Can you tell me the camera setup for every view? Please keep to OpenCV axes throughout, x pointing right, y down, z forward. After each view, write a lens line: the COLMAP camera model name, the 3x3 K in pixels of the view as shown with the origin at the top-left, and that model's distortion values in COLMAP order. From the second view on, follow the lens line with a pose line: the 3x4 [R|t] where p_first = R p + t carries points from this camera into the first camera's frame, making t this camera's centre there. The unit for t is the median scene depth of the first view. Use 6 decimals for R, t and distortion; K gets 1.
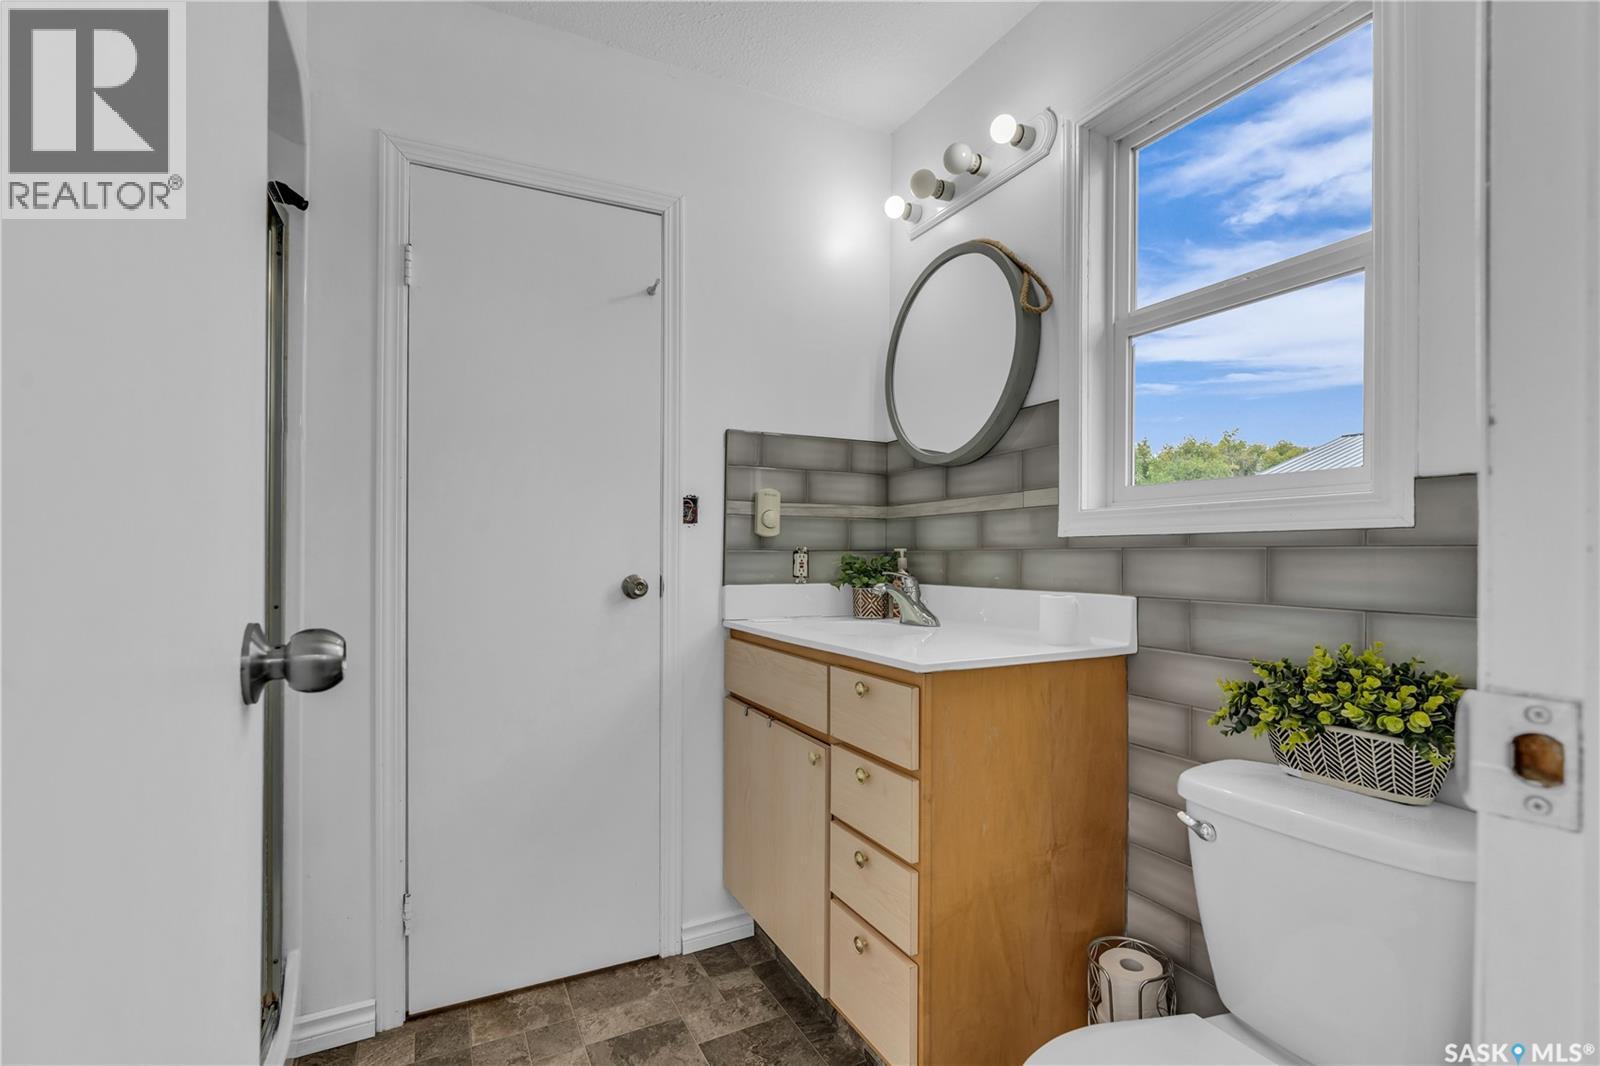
lens RADIAL K [[737.5, 0, 806.3], [0, 737.5, 552.1], [0, 0, 1]] dist [0.000093, 0.000179]
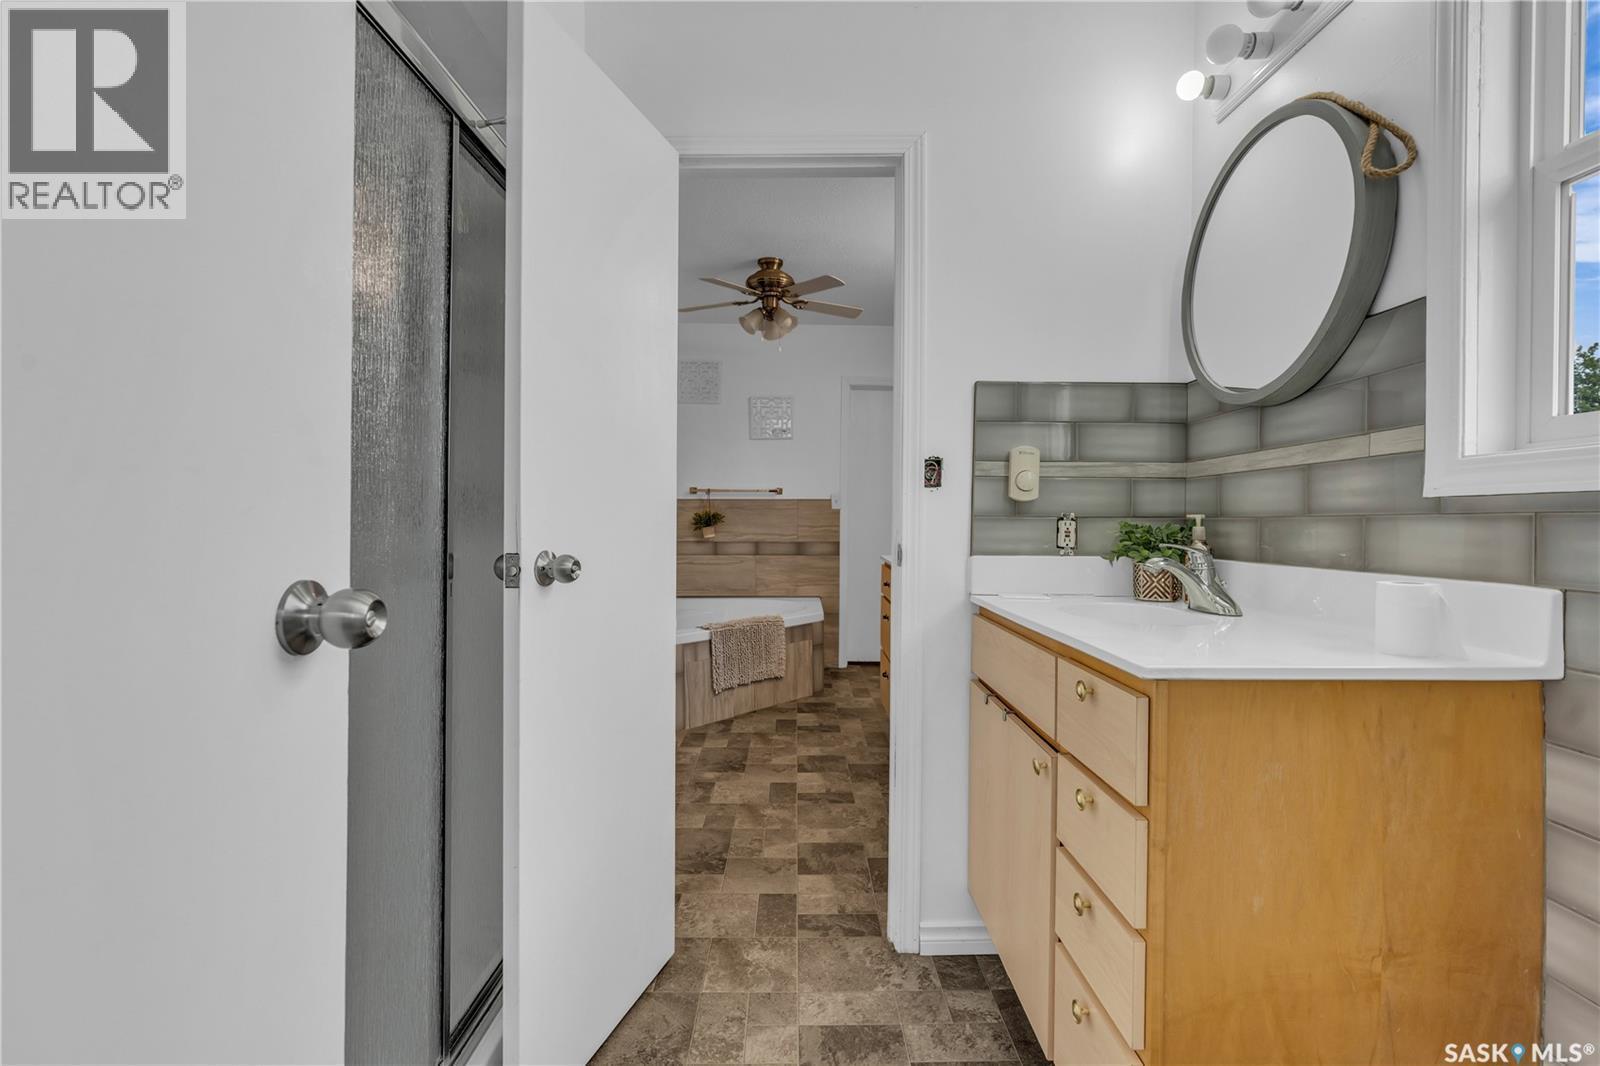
lens RADIAL K [[739.9, 0, 799.8], [0, 739.9, 520.8], [0, 0, 1]] dist [-0.000140, 0.000418]
pose [[0.892334, 0.003355, -0.451363, 0.120319], [-0.002901, 0.999994, 0.001699, 0.001790], [0.451366, -0.000207, 0.892339, 0.112370]]
